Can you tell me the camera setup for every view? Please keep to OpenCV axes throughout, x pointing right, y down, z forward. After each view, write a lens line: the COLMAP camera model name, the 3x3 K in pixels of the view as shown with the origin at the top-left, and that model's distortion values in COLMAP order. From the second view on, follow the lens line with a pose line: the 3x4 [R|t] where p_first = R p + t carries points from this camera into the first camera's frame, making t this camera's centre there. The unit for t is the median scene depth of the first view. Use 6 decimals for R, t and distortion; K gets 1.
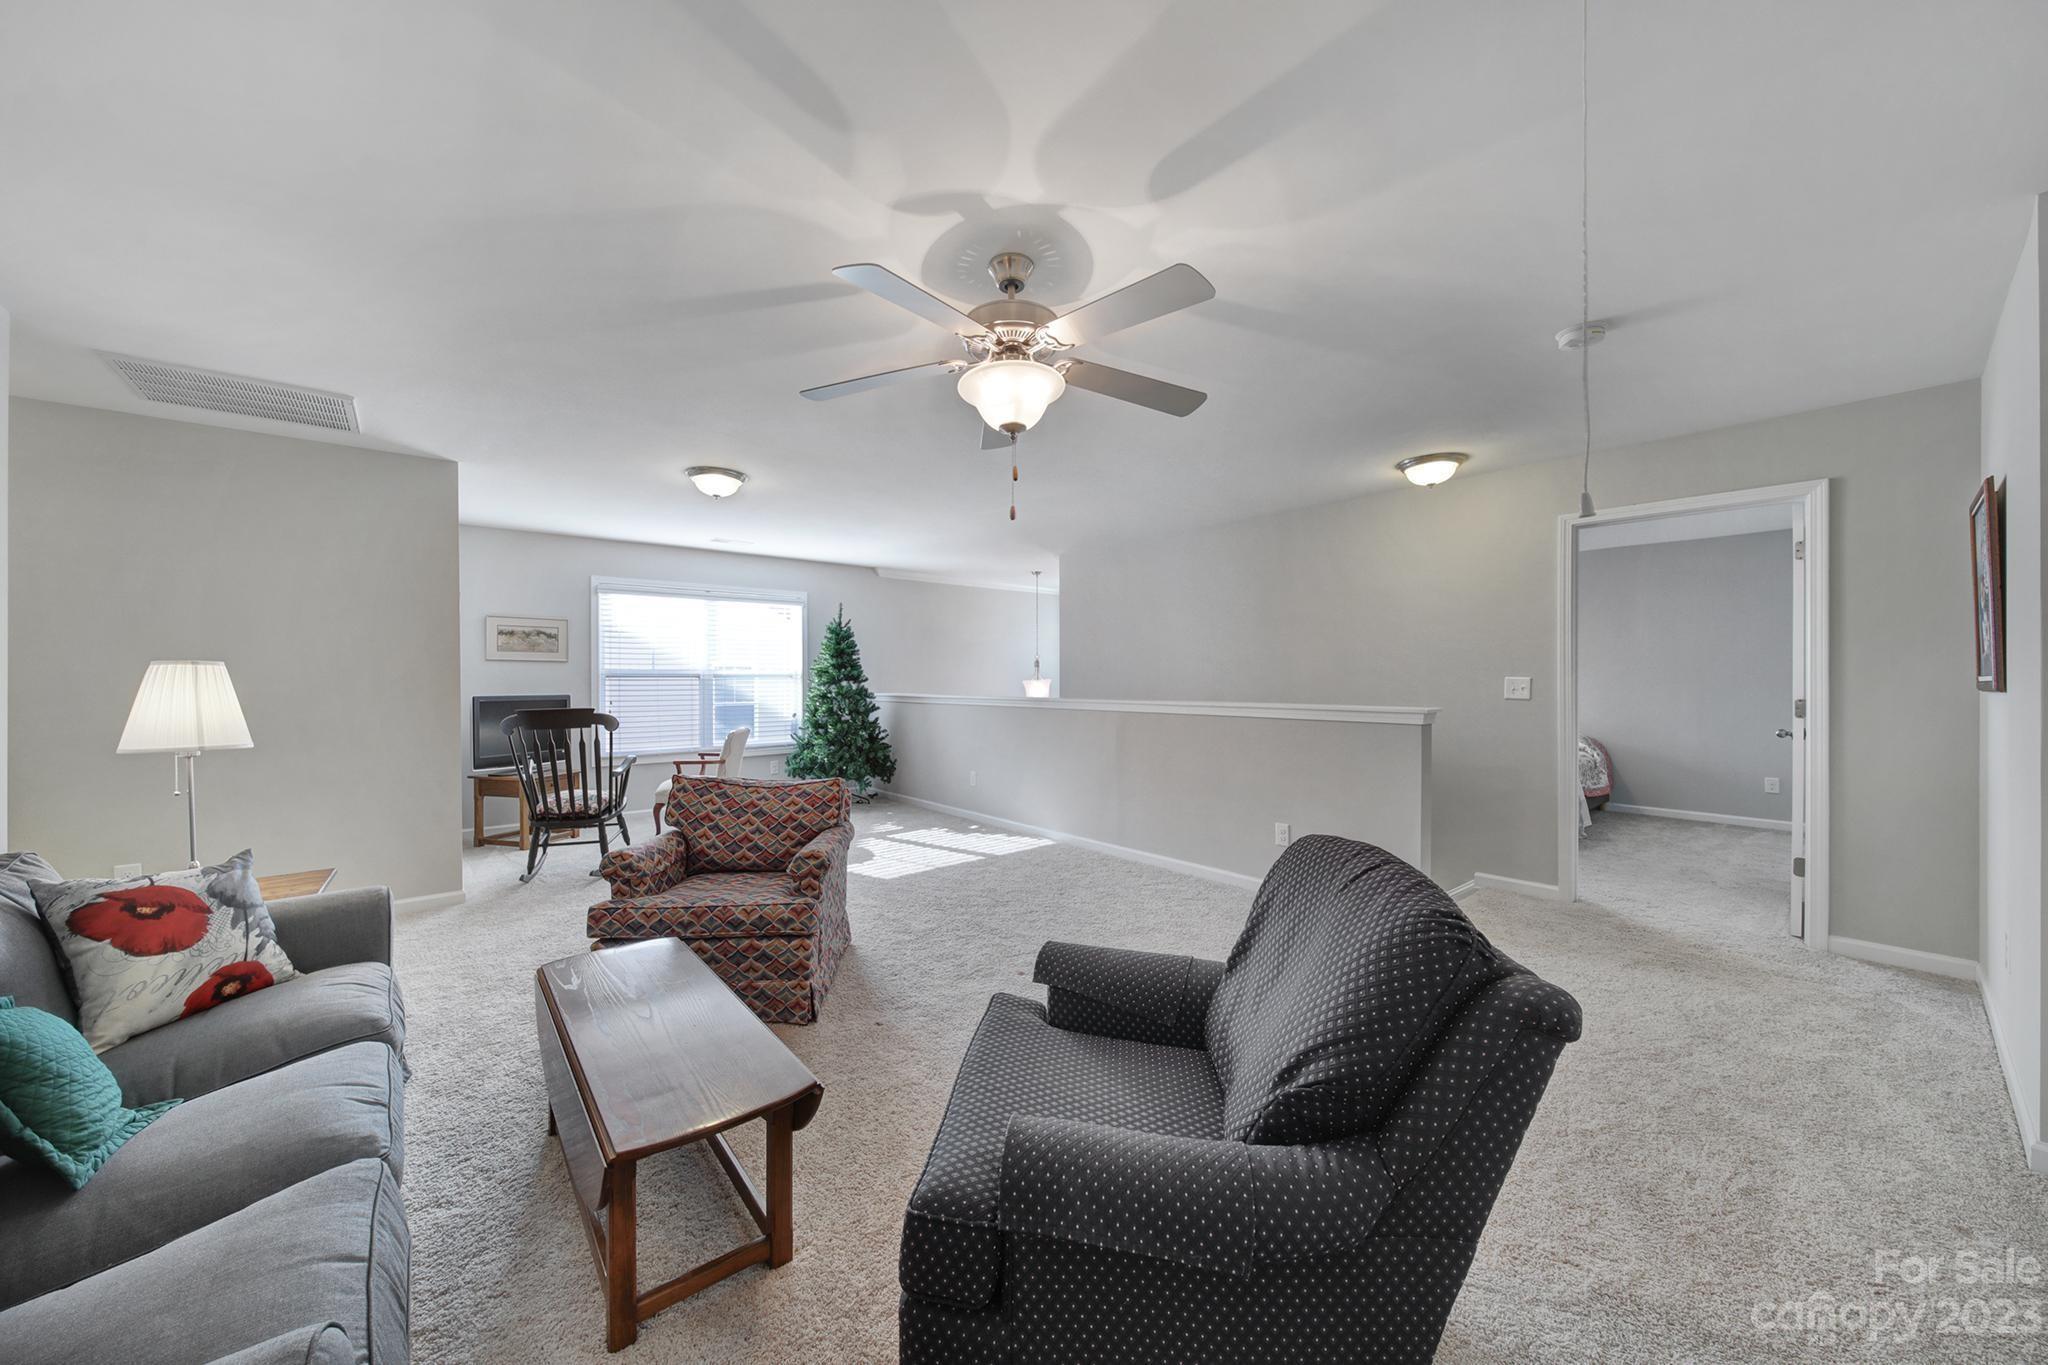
lens RADIAL K [[724.3, 0, 1019.6], [0, 724.3, 683.3], [0, 0, 1]] dist [0.001573, -0.001760]
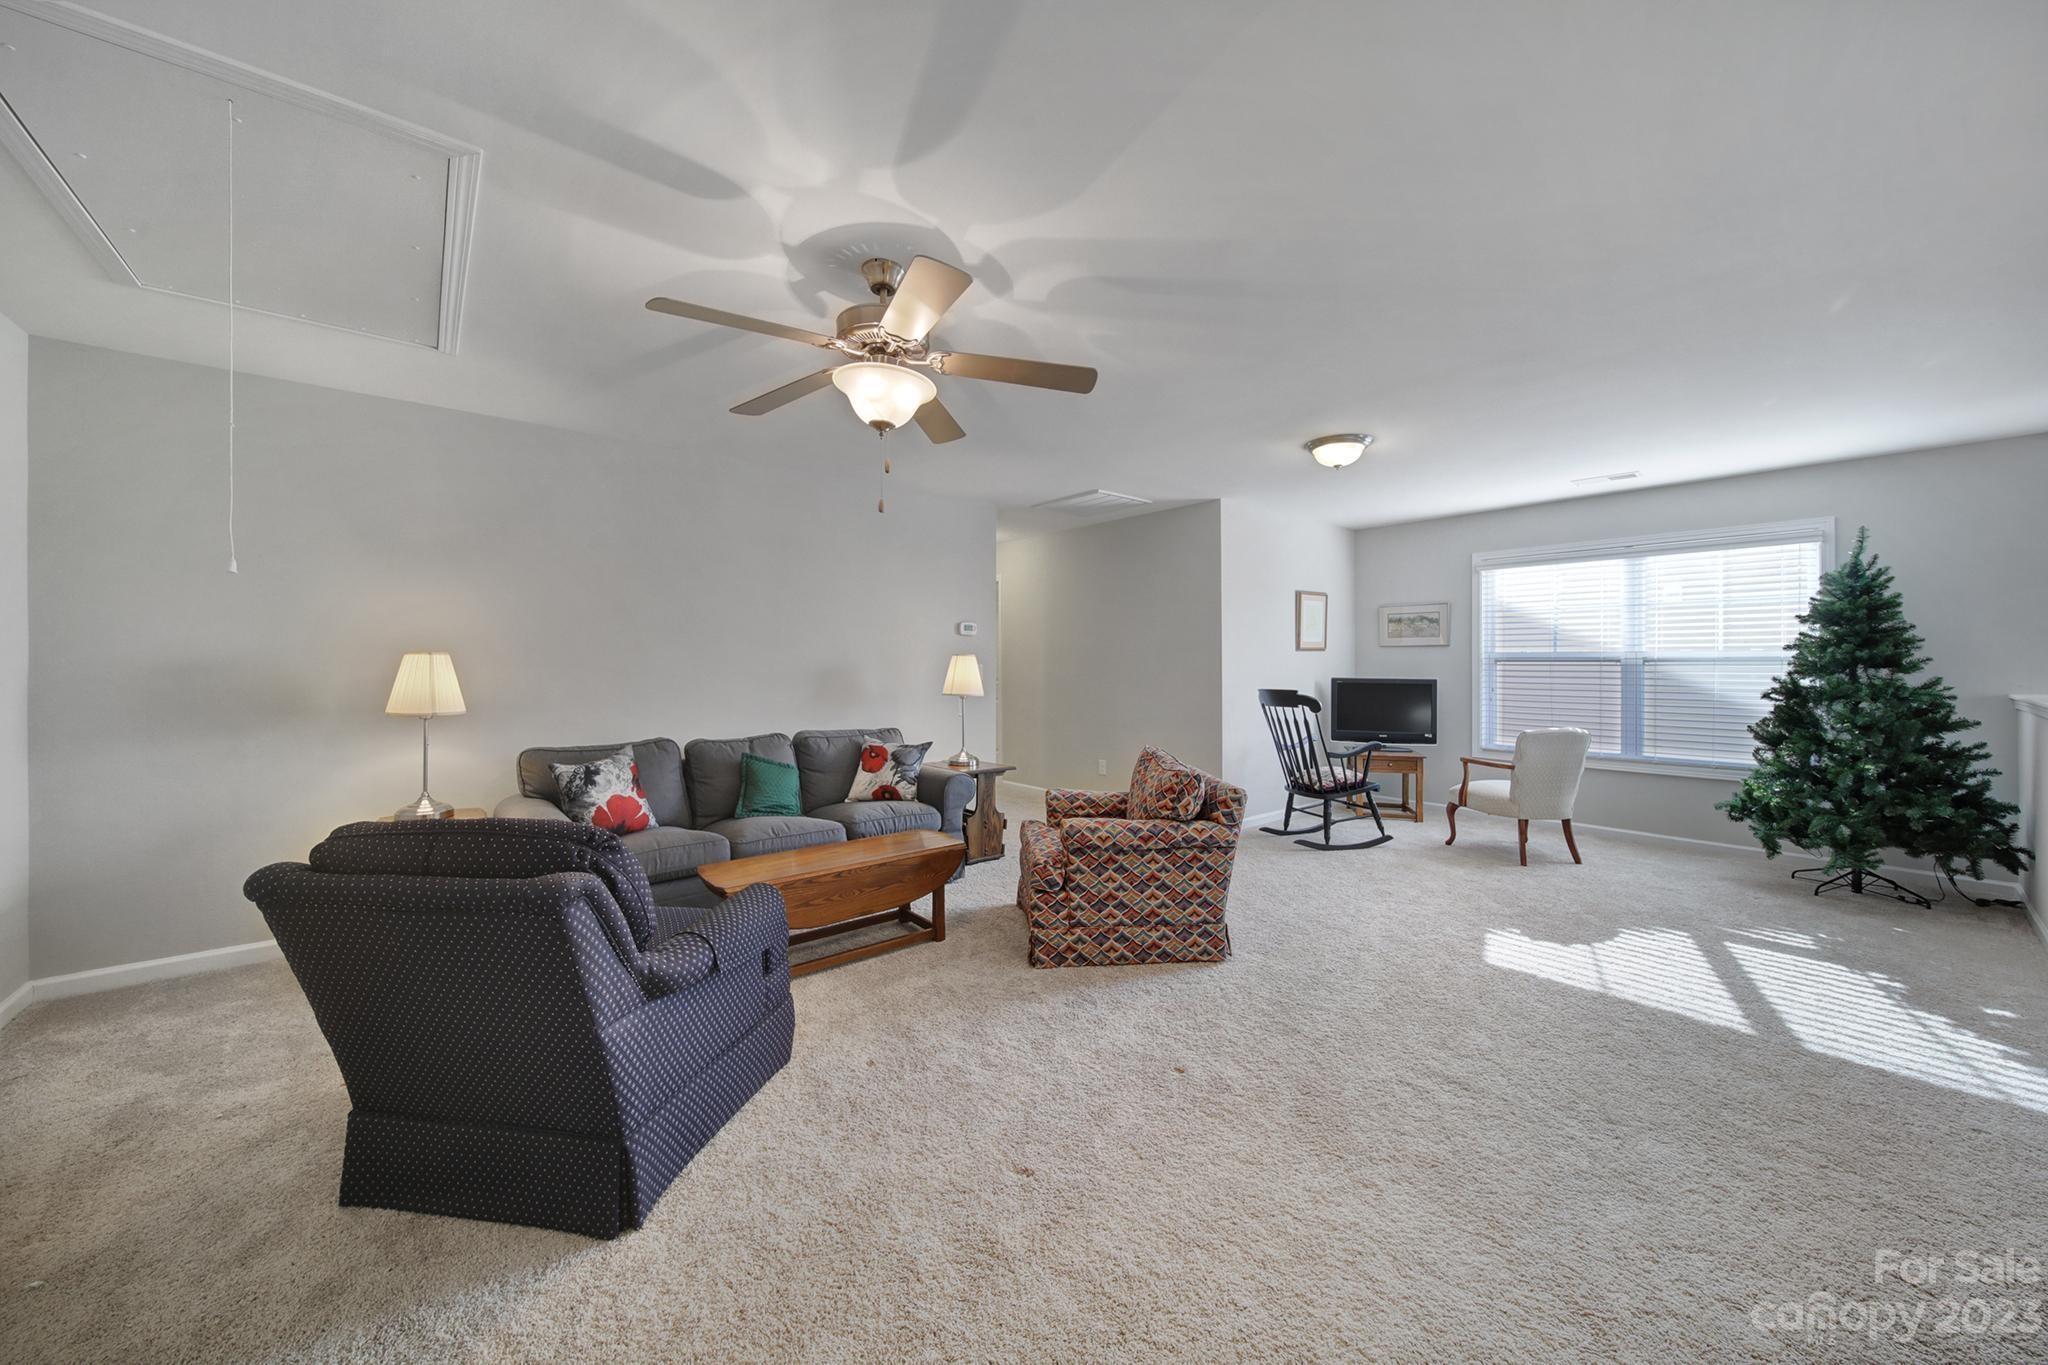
lens RADIAL K [[724.3, 0, 1011.6], [0, 724.3, 668.6], [0, 0, 1]] dist [0.001573, -0.001760]
pose [[-0.011728, 0.009059, -0.999890, 0.375790], [-0.007731, 0.999928, 0.009150, -0.003297], [0.999901, 0.007837, -0.011657, 0.434134]]
